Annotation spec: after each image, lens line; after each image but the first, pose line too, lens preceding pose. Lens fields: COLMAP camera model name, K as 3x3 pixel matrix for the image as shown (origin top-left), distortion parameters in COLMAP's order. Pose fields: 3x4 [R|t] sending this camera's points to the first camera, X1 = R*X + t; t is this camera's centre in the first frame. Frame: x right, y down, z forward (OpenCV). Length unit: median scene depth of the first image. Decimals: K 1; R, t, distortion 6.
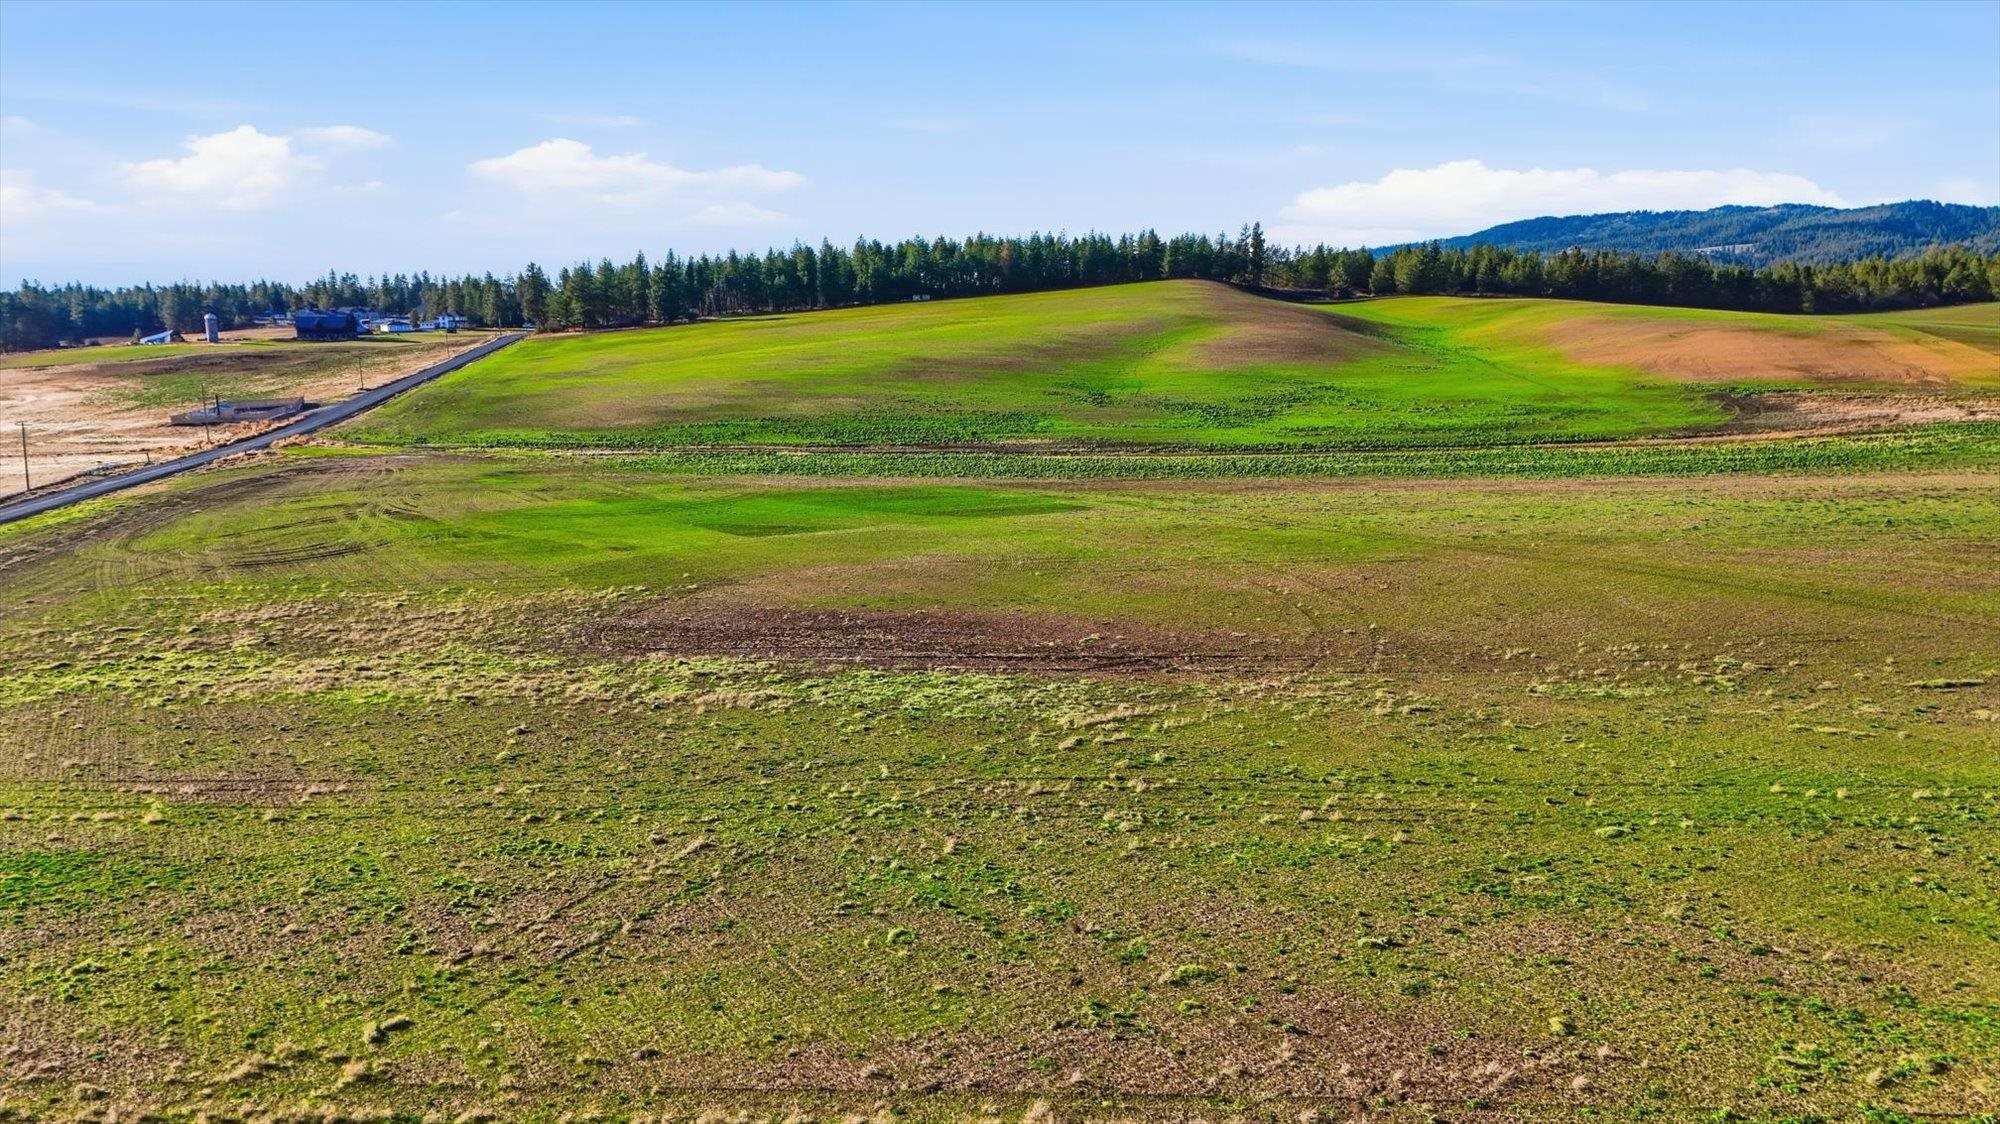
lens RADIAL K [[1442.4, 0, 1002.6], [0, 1442.4, 564.1], [0, 0, 1]] dist [0.062987, -0.059982]
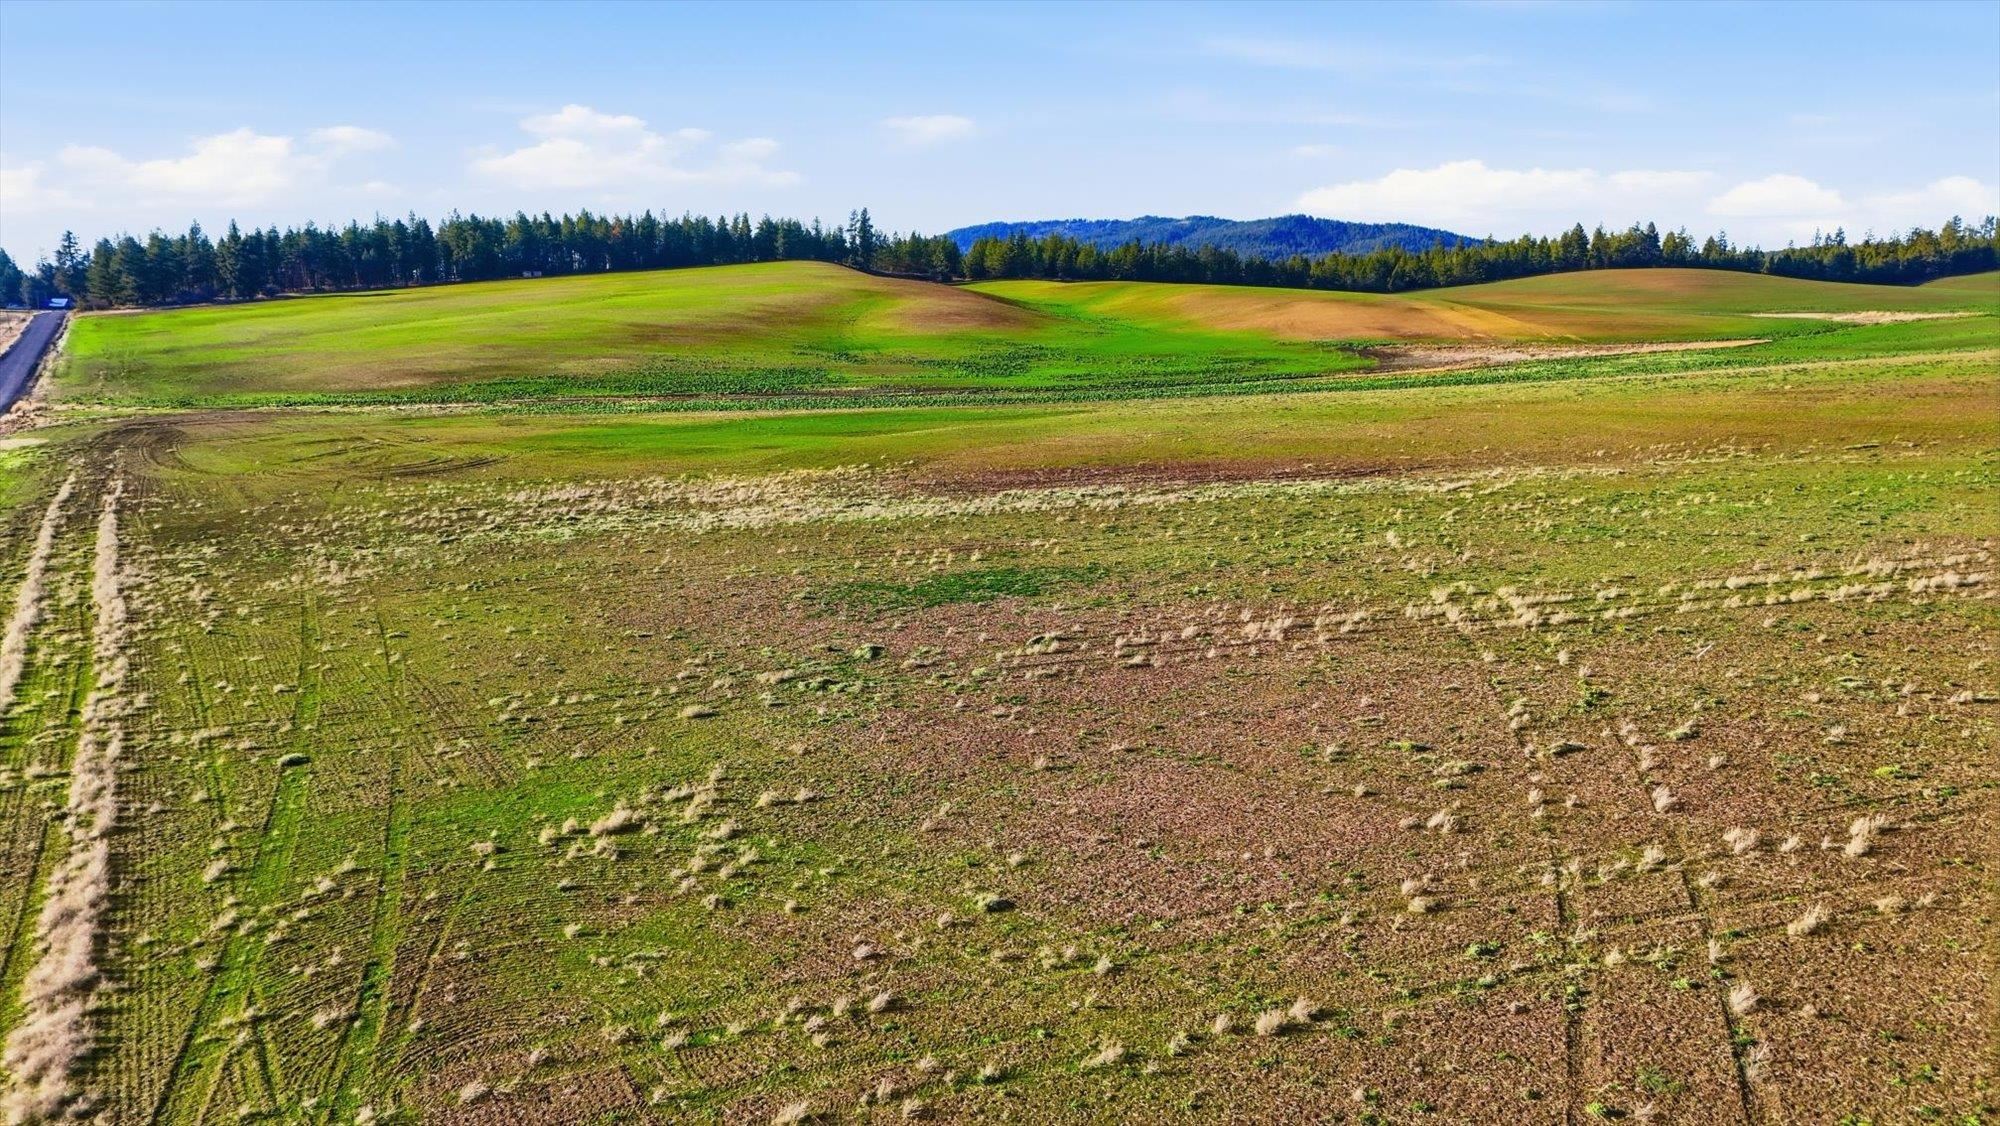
lens RADIAL K [[1442.4, 0, 1005.0], [0, 1442.4, 561.3], [0, 0, 1]] dist [0.062987, -0.059982]
pose [[0.935532, -0.060243, 0.348066, -0.113611], [0.060515, 0.998116, 0.010101, 0.018369], [-0.348019, 0.011614, 0.937415, -0.030459]]
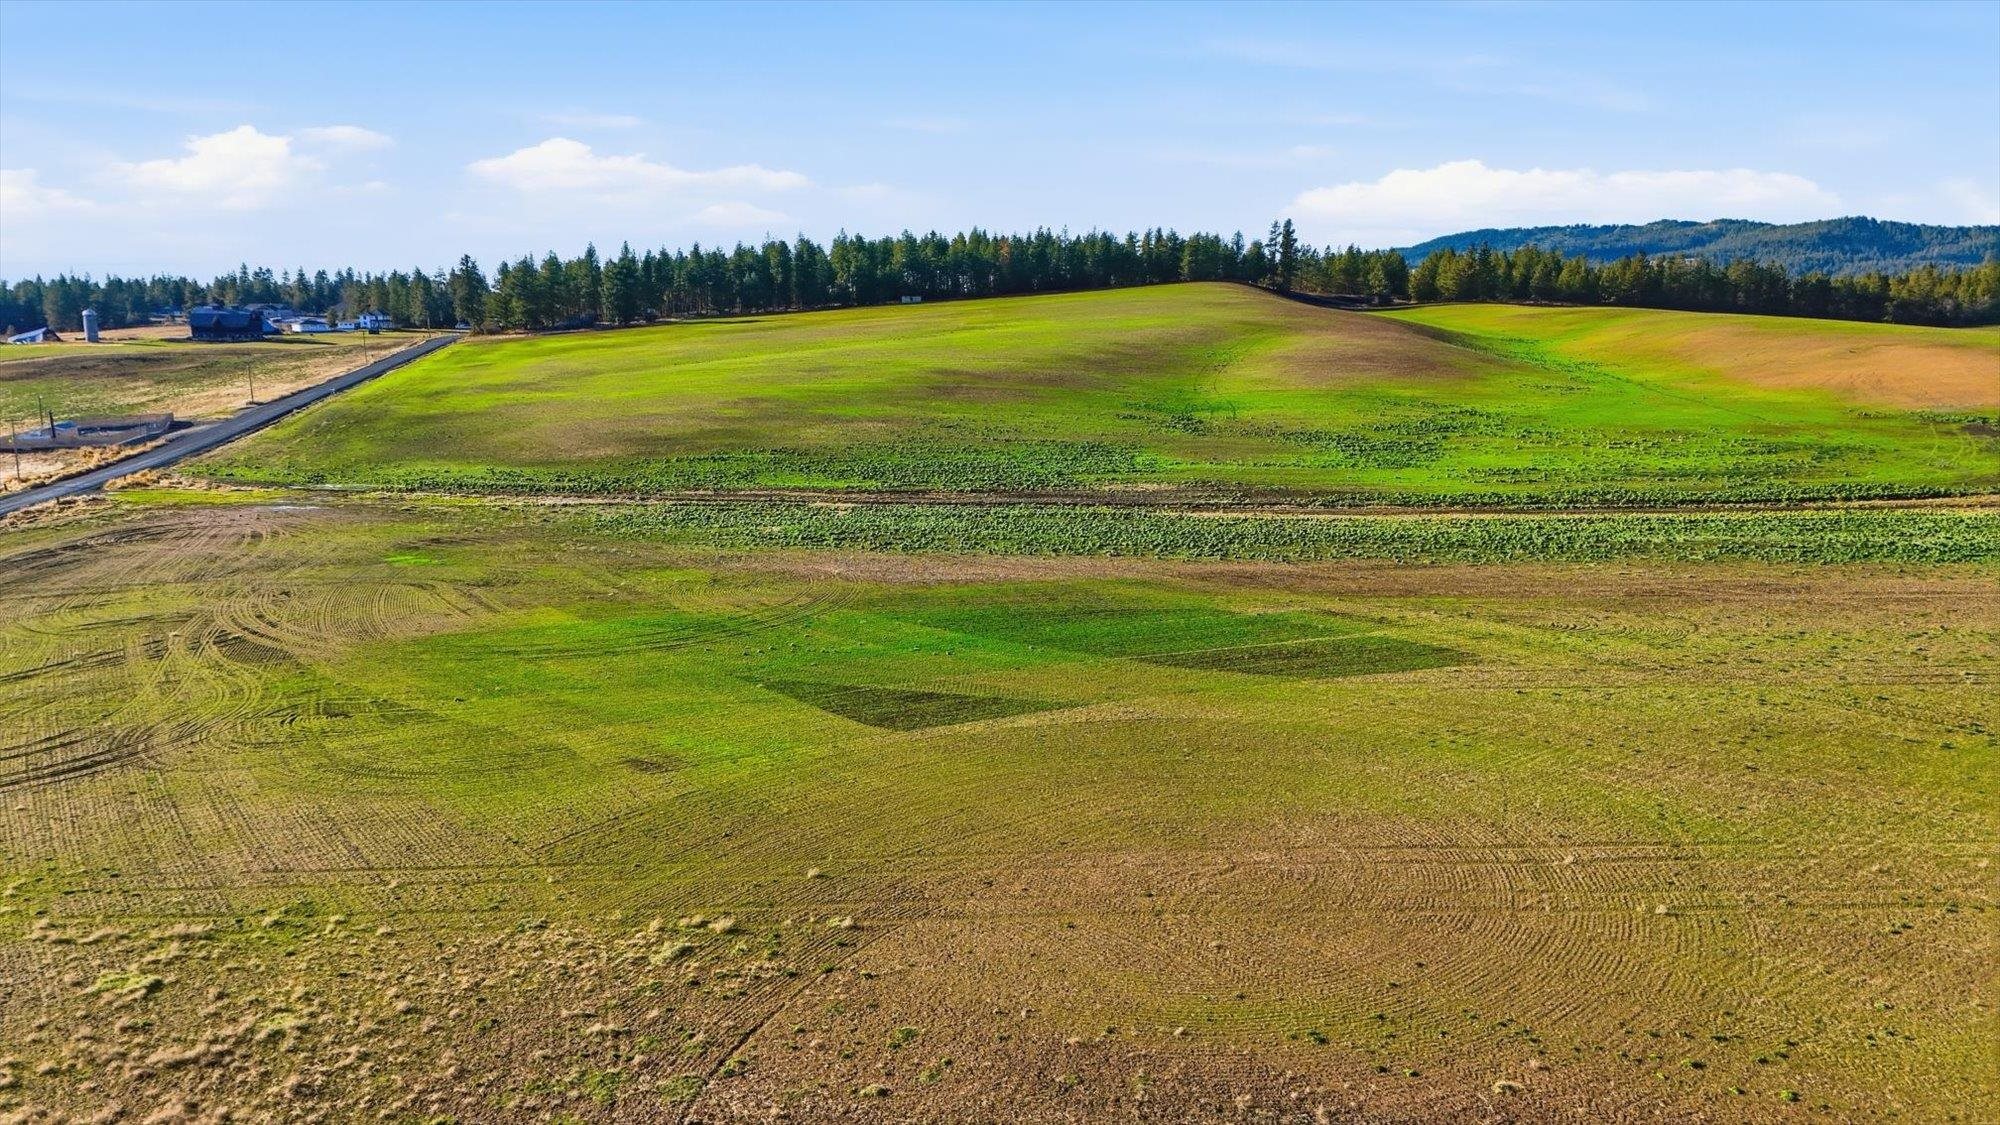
lens RADIAL K [[1442.4, 0, 1002.4], [0, 1442.4, 565.4], [0, 0, 1]] dist [0.062987, -0.059982]
pose [[0.999133, 0.003065, 0.041521, -0.037342], [-0.002926, 0.999990, -0.003389, -0.018369], [-0.041531, 0.003264, 0.999132, 0.112637]]
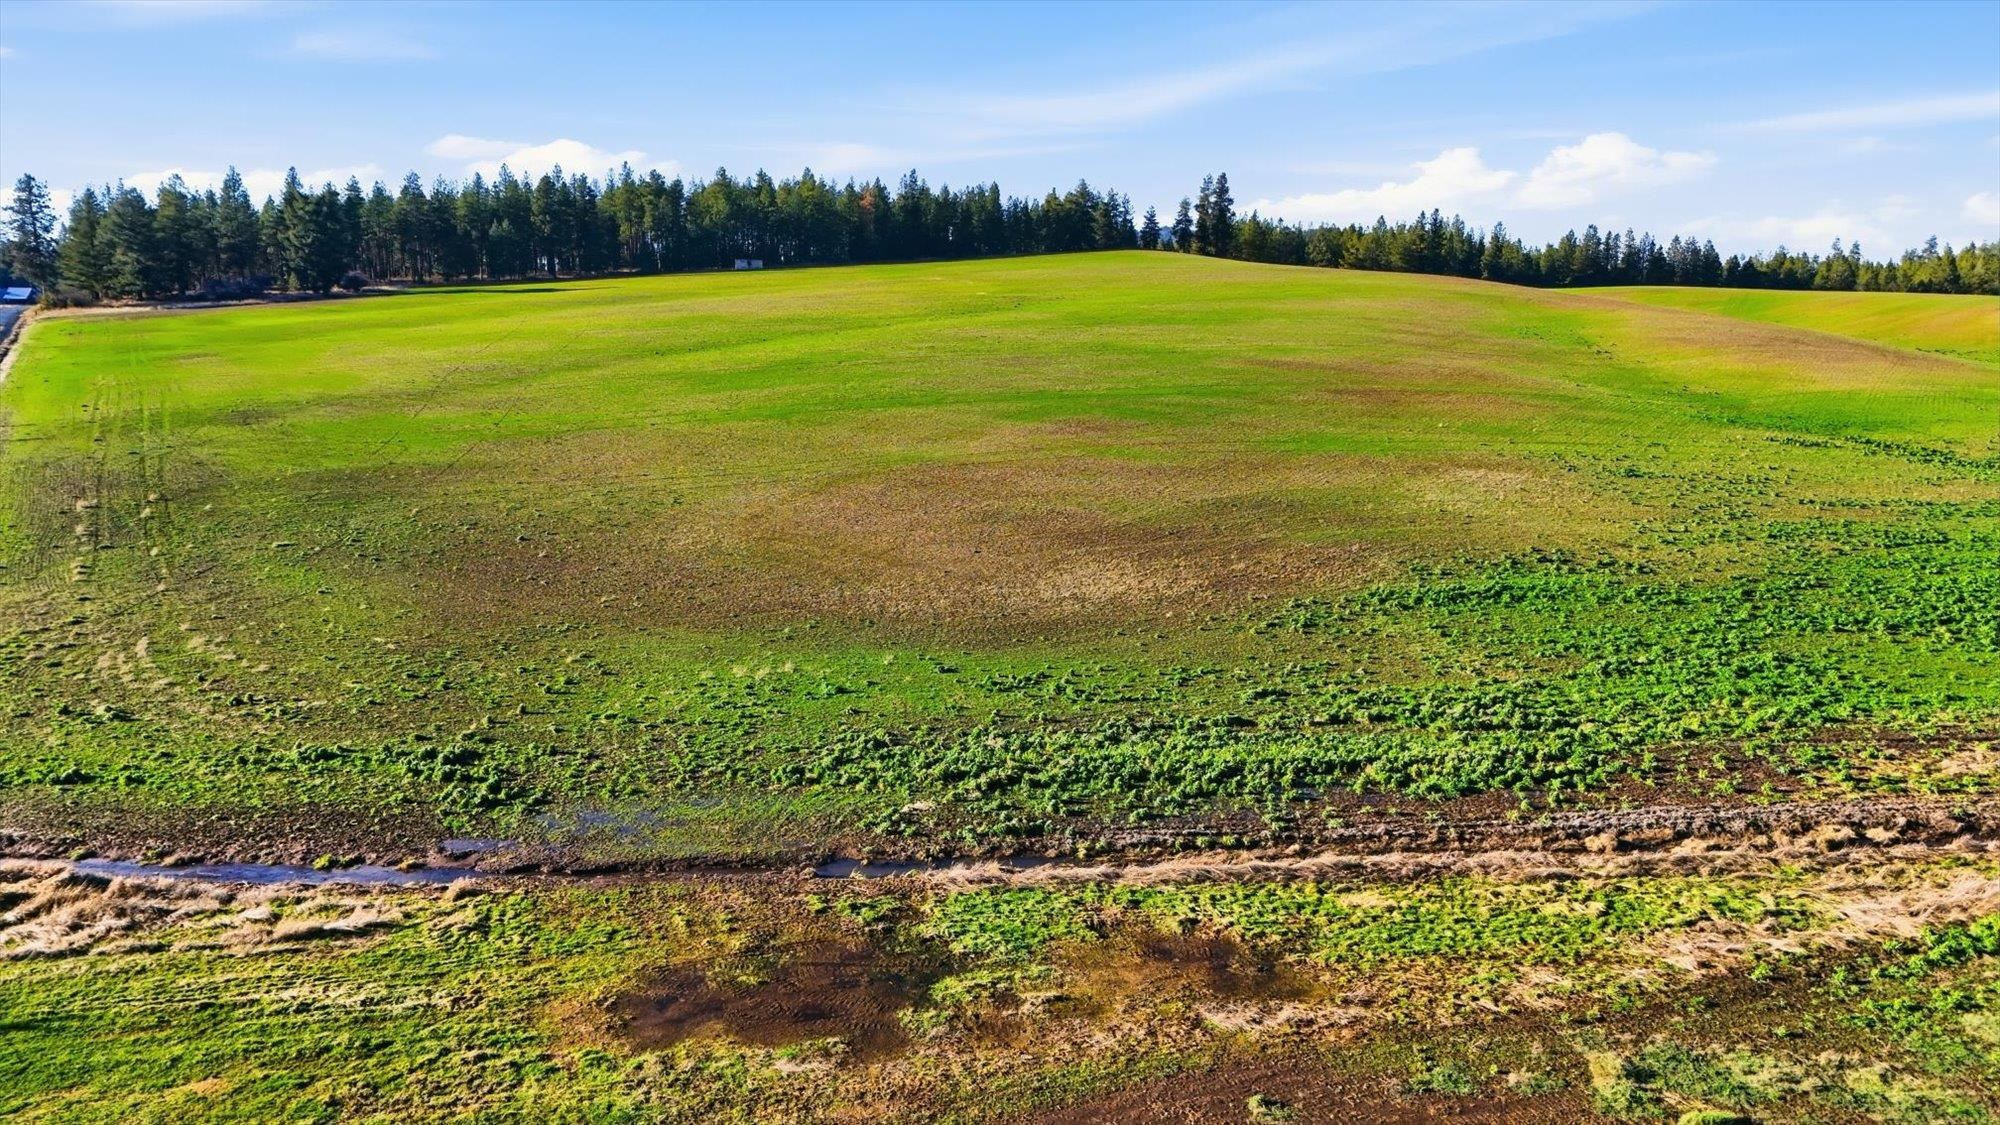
lens RADIAL K [[1442.4, 0, 1005.3], [0, 1442.4, 562.8], [0, 0, 1]] dist [0.062987, -0.059982]
pose [[0.931638, -0.043693, 0.360752, -0.190585], [0.044555, 0.998989, 0.005931, -0.053020], [-0.360647, 0.010548, 0.932643, 0.372551]]
